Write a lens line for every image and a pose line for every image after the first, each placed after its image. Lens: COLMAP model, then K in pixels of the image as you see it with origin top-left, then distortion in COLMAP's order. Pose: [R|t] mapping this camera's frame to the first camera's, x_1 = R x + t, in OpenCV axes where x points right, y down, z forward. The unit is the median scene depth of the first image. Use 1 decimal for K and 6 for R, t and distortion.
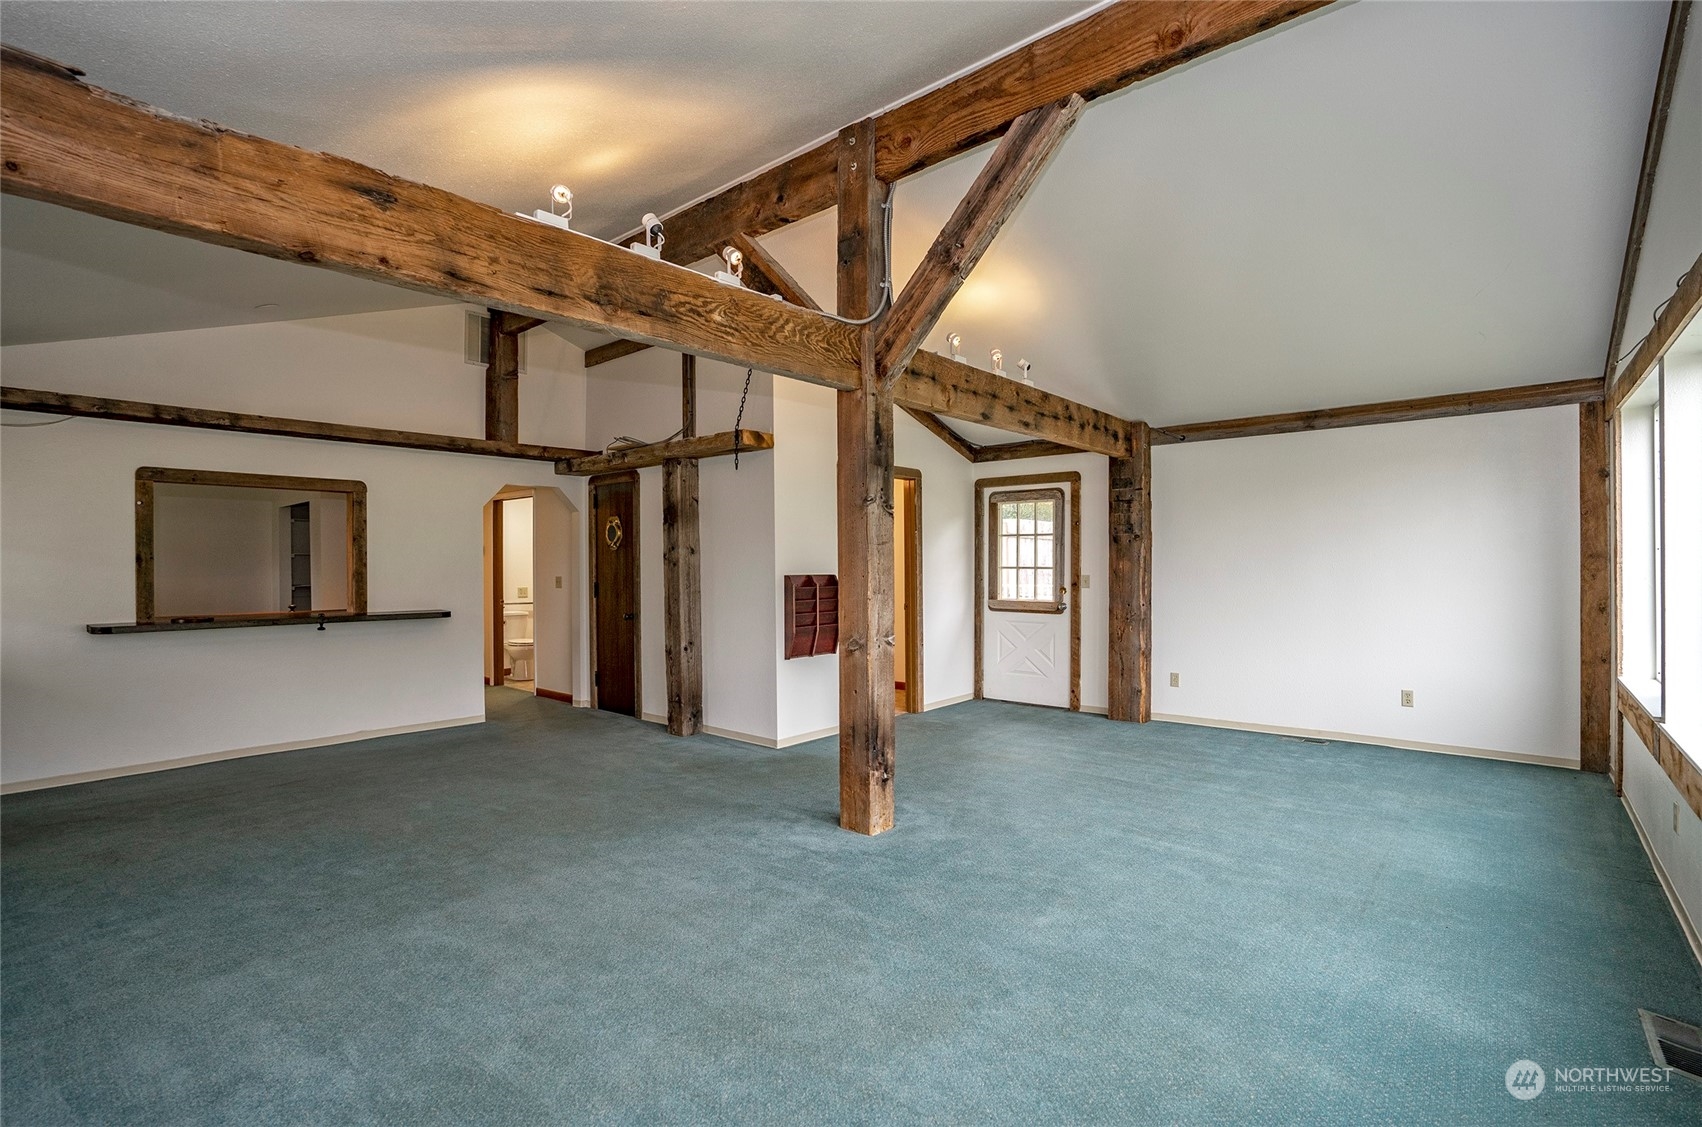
lens RADIAL K [[796.7, 0, 855.8], [0, 796.7, 566.6], [0, 0, 1]] dist [-0.030722, 0.006589]
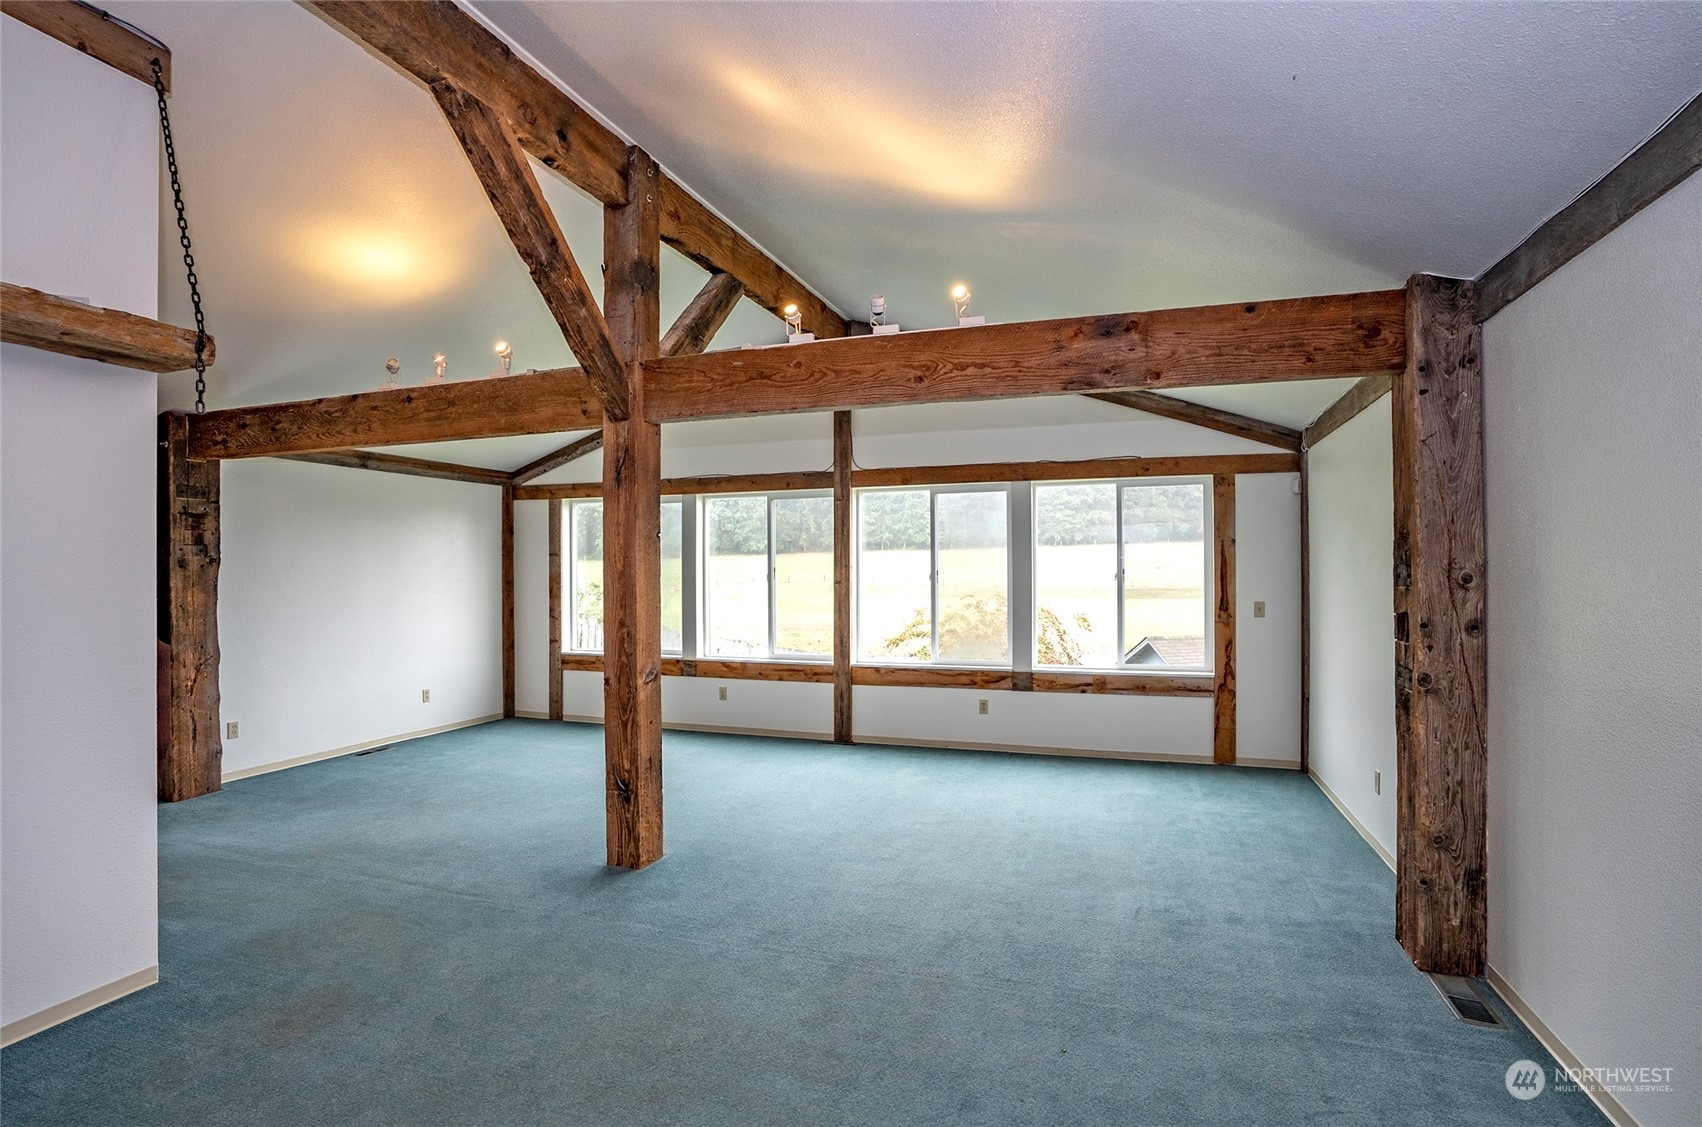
lens RADIAL K [[796.7, 0, 858.4], [0, 796.7, 567.5], [0, 0, 1]] dist [-0.030722, 0.006589]
pose [[-0.357948, 0.011802, 0.933667, -0.699423], [0.010537, 0.999908, -0.008600, -0.019409], [-0.933682, 0.006760, -0.358040, 0.760661]]
